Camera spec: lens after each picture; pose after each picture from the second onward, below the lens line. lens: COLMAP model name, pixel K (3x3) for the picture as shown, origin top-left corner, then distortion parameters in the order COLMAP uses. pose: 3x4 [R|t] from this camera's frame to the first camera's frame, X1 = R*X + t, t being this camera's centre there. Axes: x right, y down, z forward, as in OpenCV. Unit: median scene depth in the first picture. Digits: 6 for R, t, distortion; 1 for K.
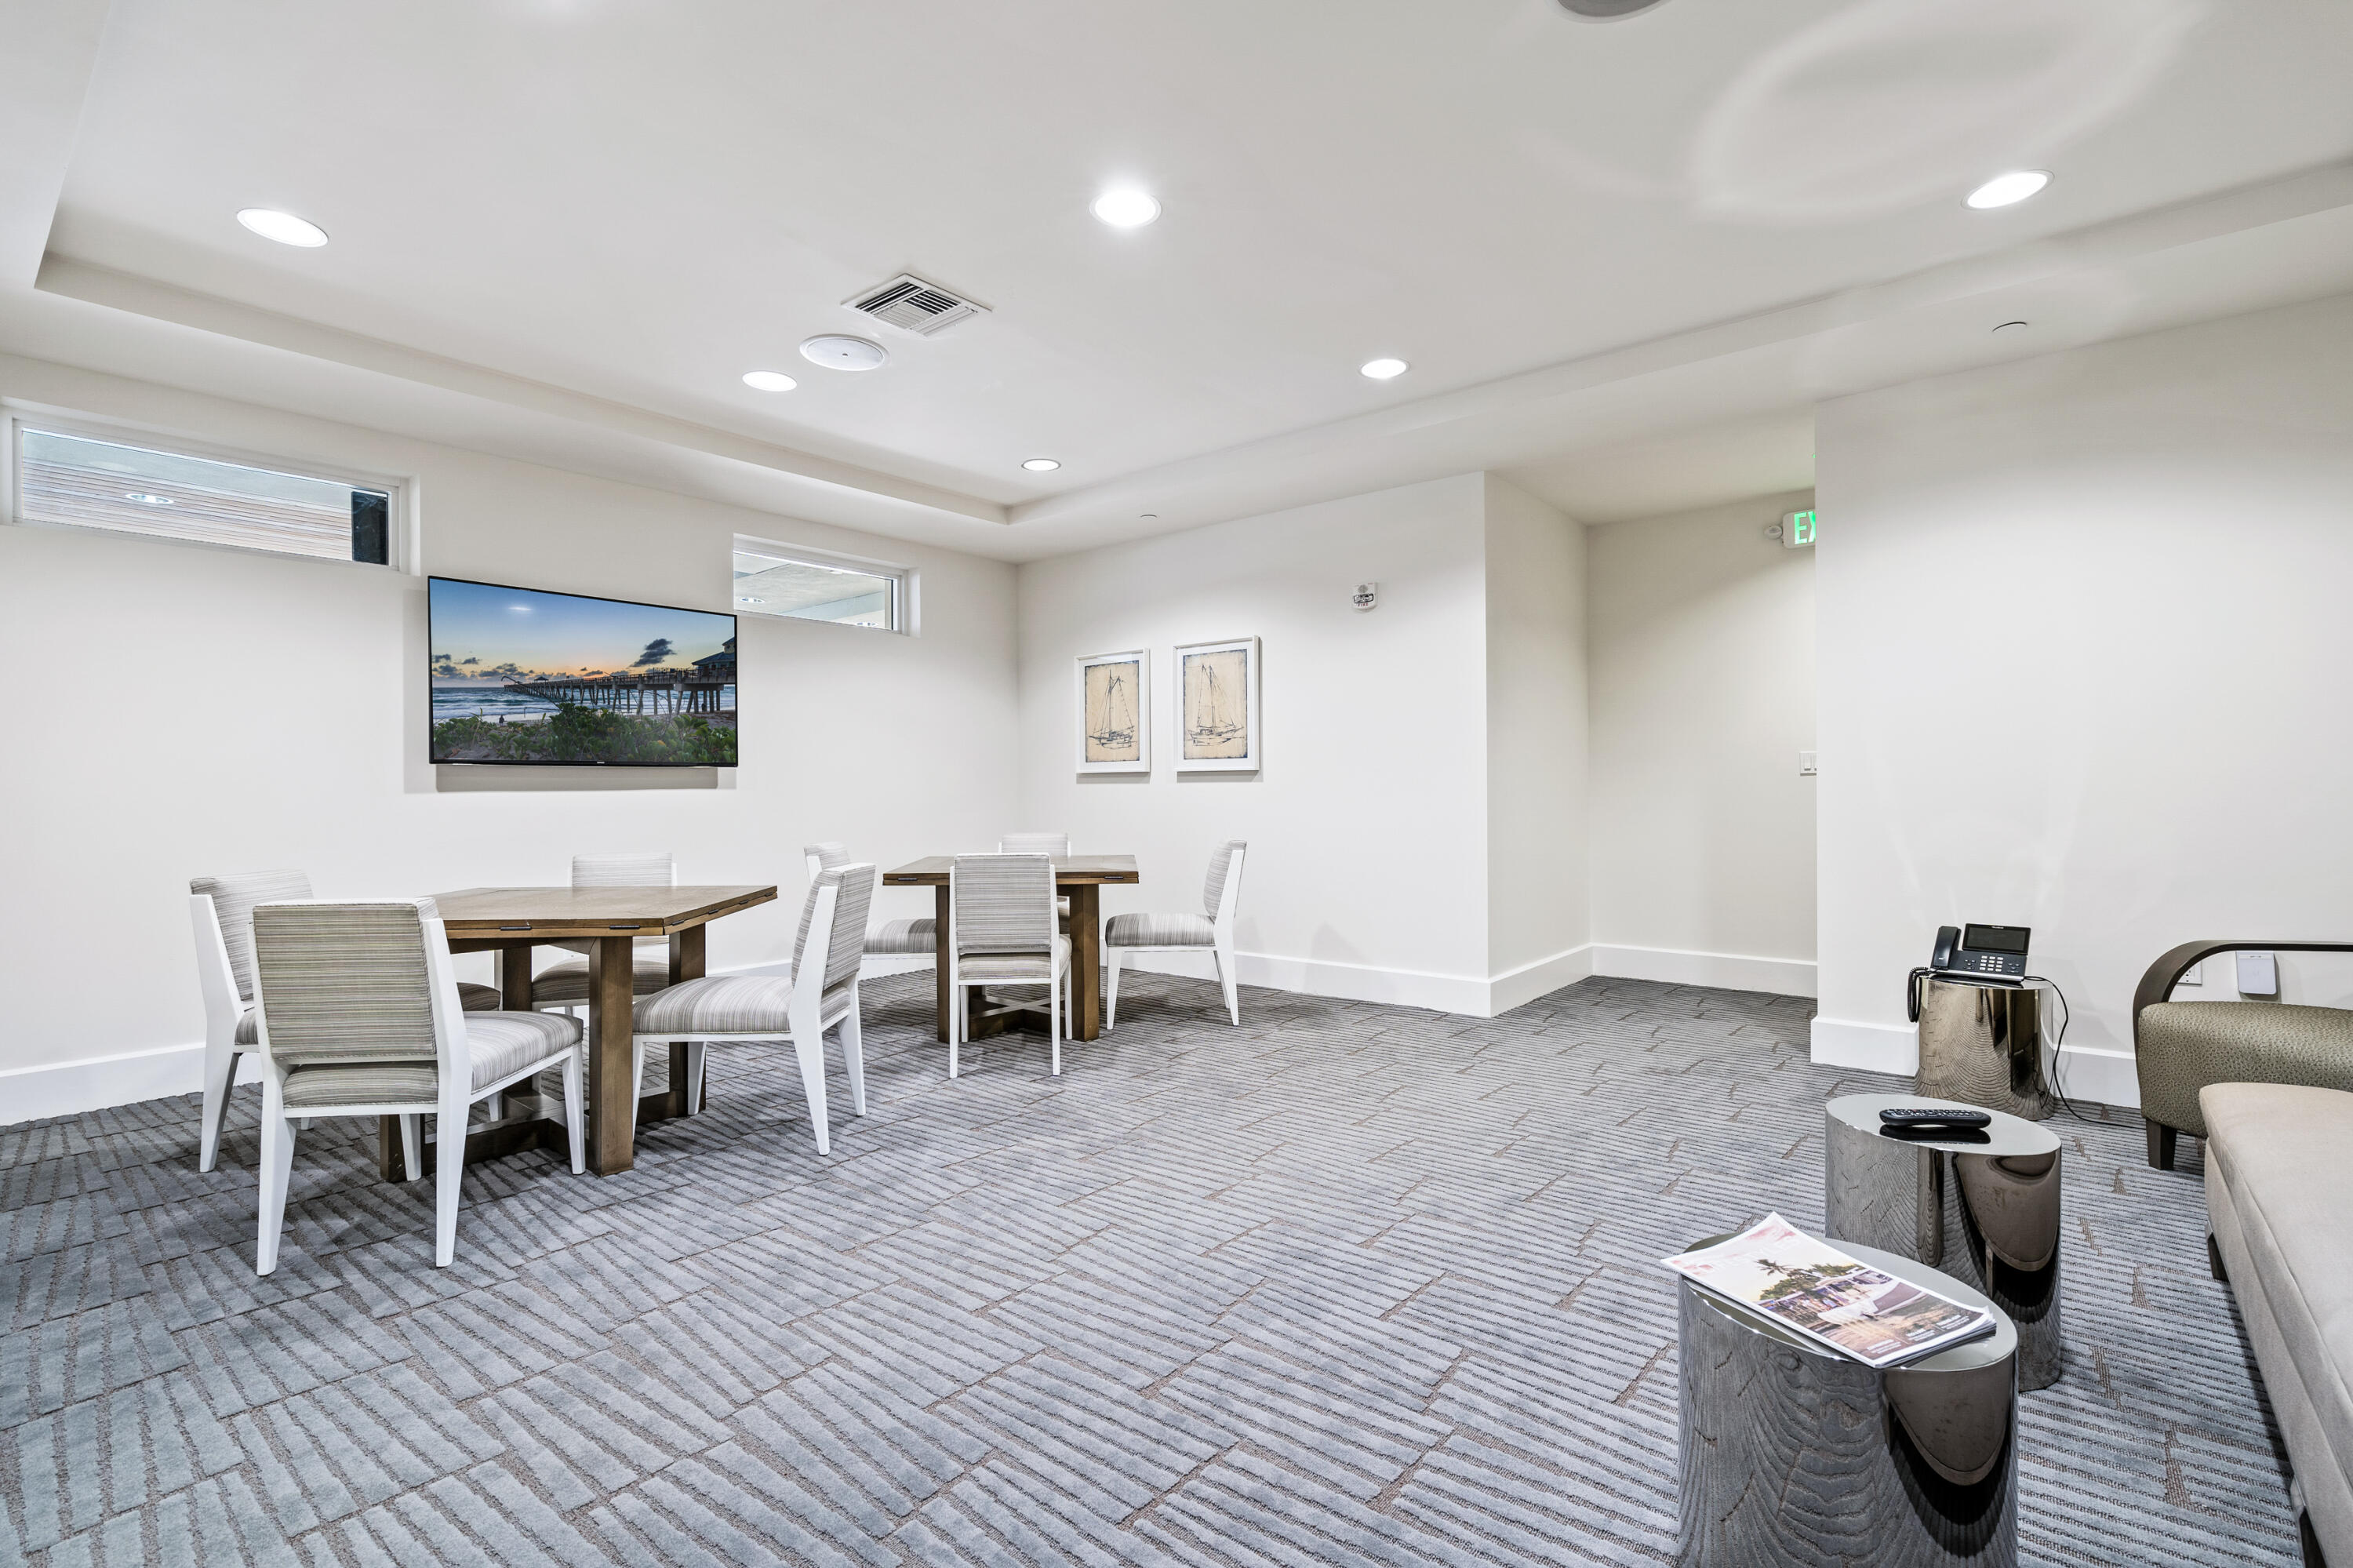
lens RADIAL K [[1065.2, 0, 1176.5], [0, 1065.2, 784.0], [0, 0, 1]] dist [-0.000044, -0.000182]
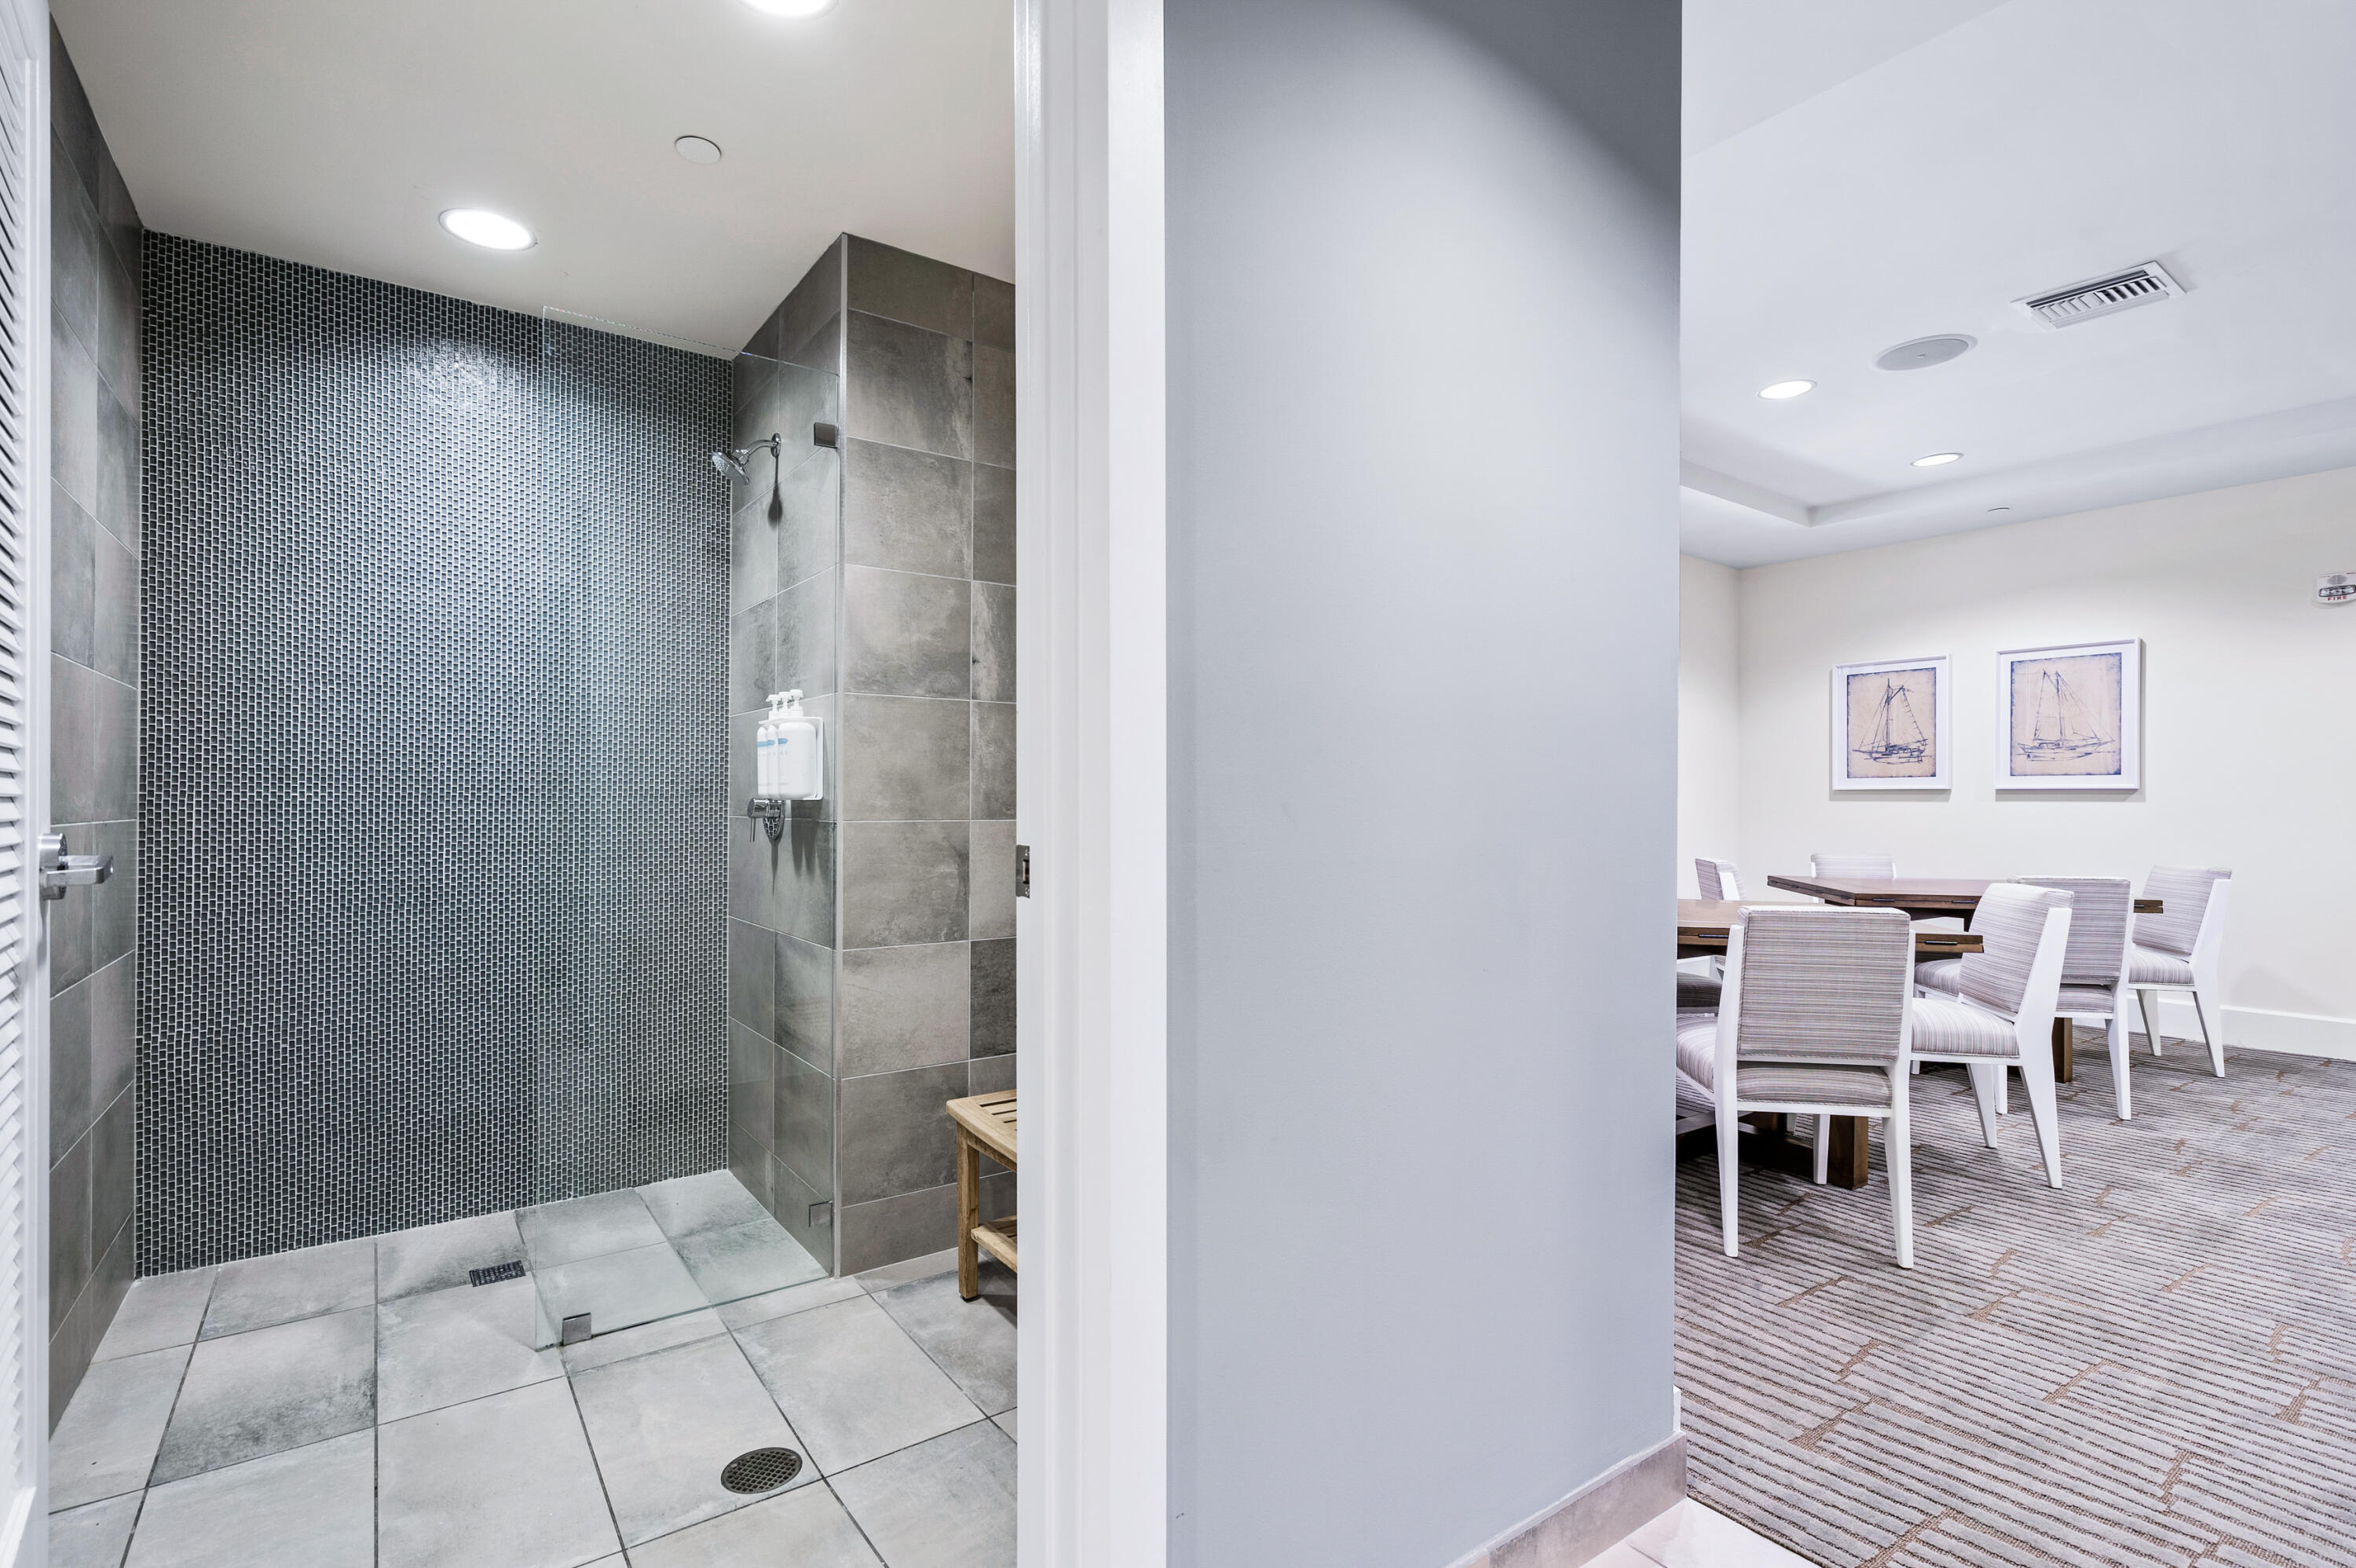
lens RADIAL K [[1099.2, 0, 1173.6], [0, 1099.2, 794.1], [0, 0, 1]] dist [0.001697, 0.000282]
pose [[0.968986, 0.010298, -0.246901, -0.768611], [-0.011278, 0.999933, -0.002556, 0.004843], [0.246858, 0.005262, 0.969037, -0.140818]]
